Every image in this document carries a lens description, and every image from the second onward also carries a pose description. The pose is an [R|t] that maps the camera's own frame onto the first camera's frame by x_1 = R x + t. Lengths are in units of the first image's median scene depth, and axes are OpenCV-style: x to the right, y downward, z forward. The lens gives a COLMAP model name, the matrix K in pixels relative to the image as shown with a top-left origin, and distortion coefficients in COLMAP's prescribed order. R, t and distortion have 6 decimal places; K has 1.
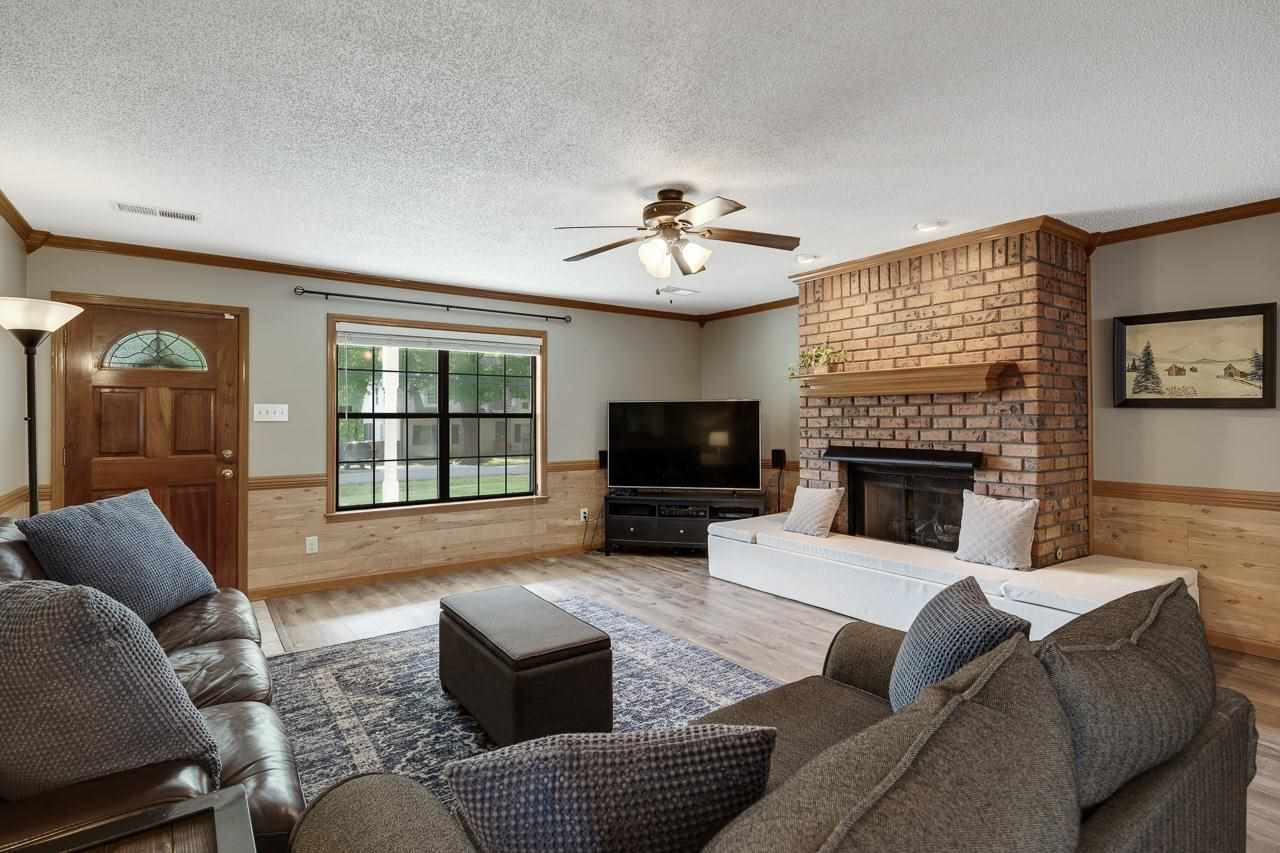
lens RADIAL K [[618.2, 0, 635.2], [0, 618.2, 413.3], [0, 0, 1]] dist [-0.000030, -0.000381]
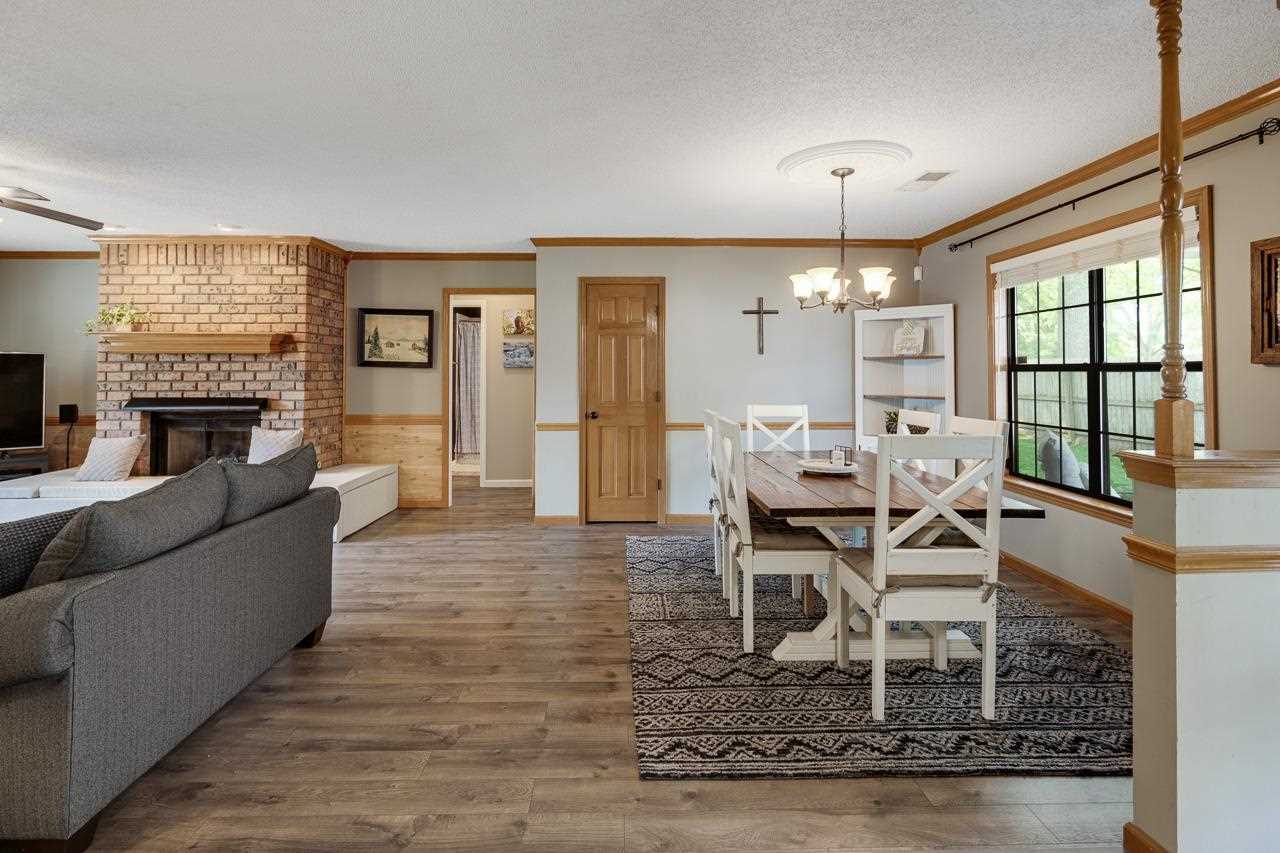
lens RADIAL K [[625.2, 0, 631.6], [0, 625.2, 359.0], [0, 0, 1]] dist [0.002472, -0.000621]
pose [[0.565610, 0.022872, 0.824356, -0.112535], [-0.009512, 0.999730, -0.021211, -0.001058], [-0.824618, 0.004156, 0.565674, -0.401255]]
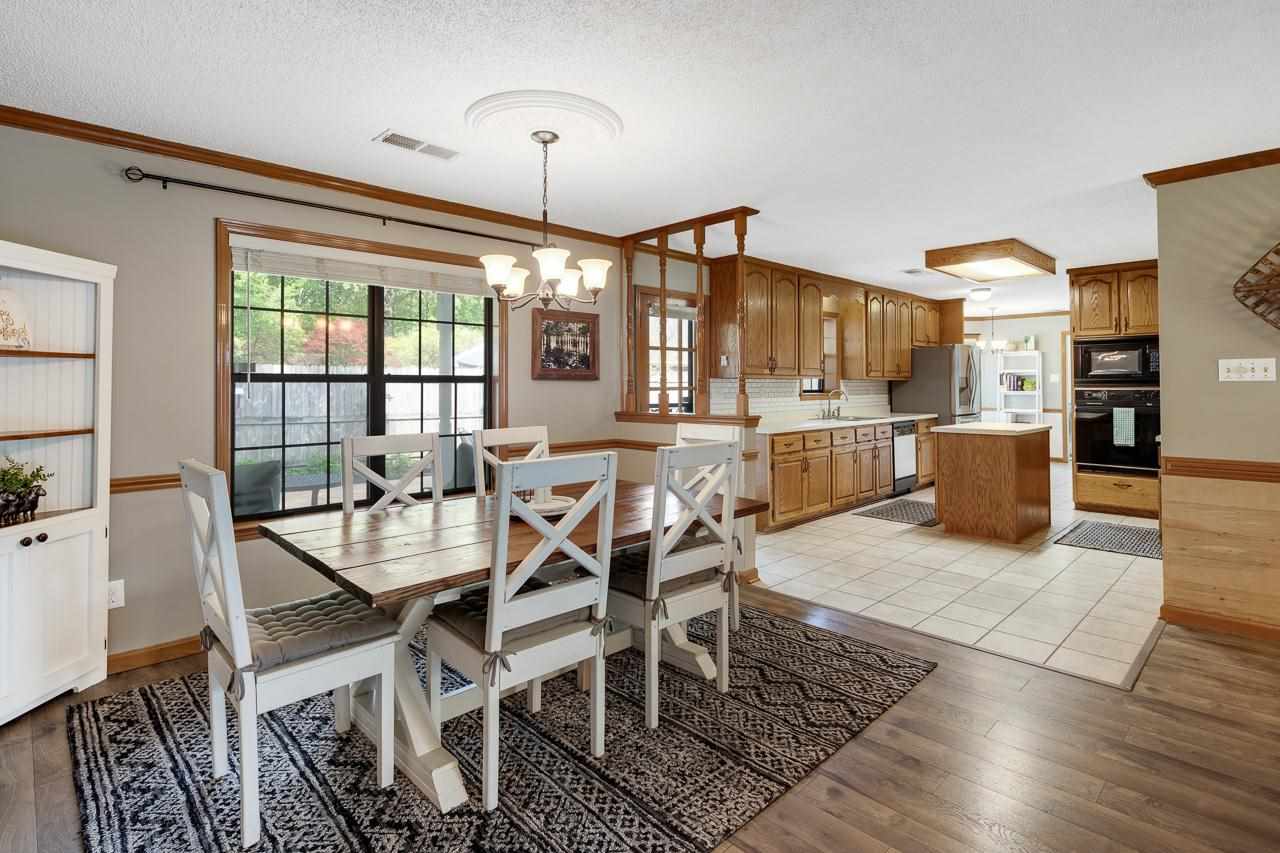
lens RADIAL K [[633.2, 0, 631.9], [0, 633.2, 375.3], [0, 0, 1]] dist [0.001425, 0.000118]
pose [[-0.989406, 0.004180, -0.145113, 0.712214], [0.007178, 0.999771, -0.020143, 0.002027], [0.144996, -0.020971, -0.989210, 0.499165]]
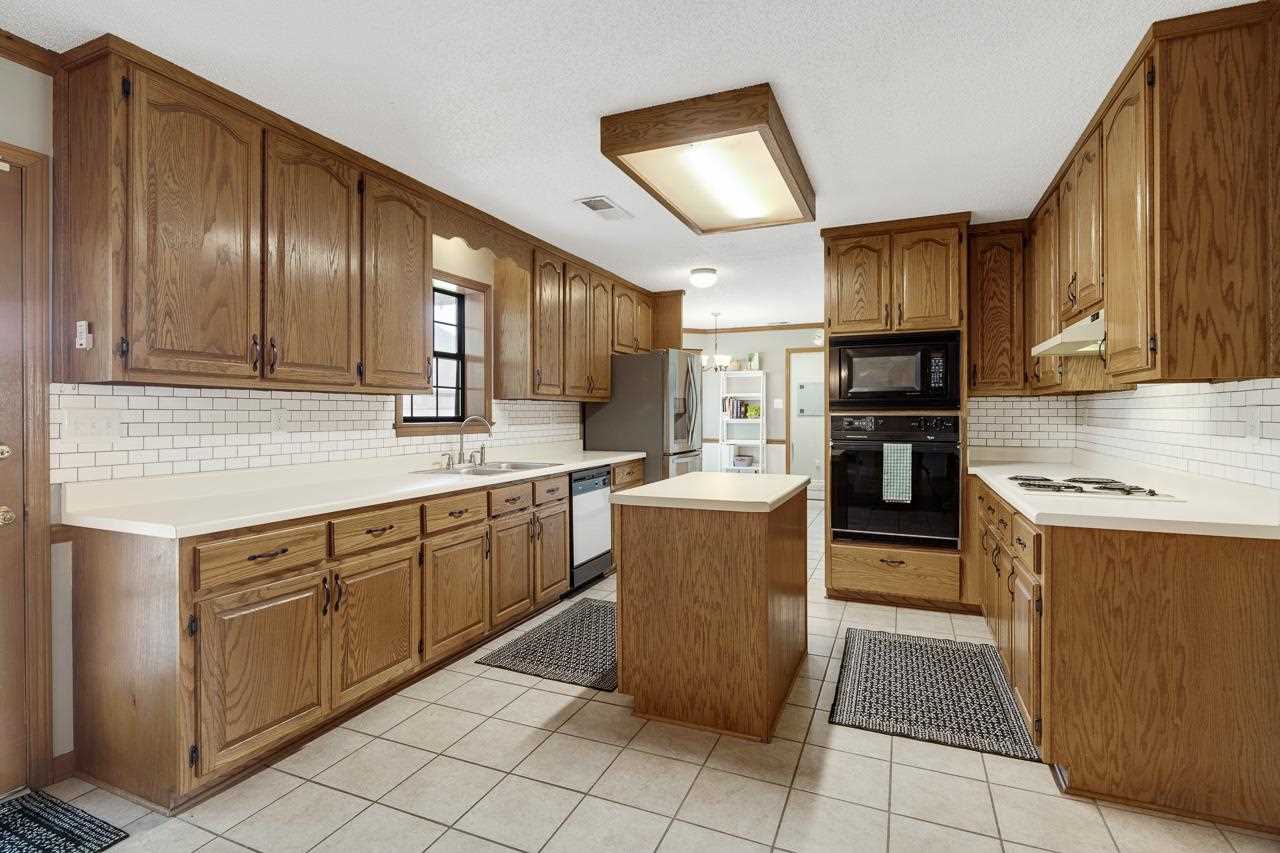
lens RADIAL K [[618.2, 0, 635.2], [0, 618.2, 413.3], [0, 0, 1]] dist [-0.000030, -0.000381]
pose [[-0.856931, 0.004481, -0.515411, 0.204566], [0.007023, 0.999971, -0.002982, 0.010461], [0.515383, -0.006175, -0.856938, -0.171801]]
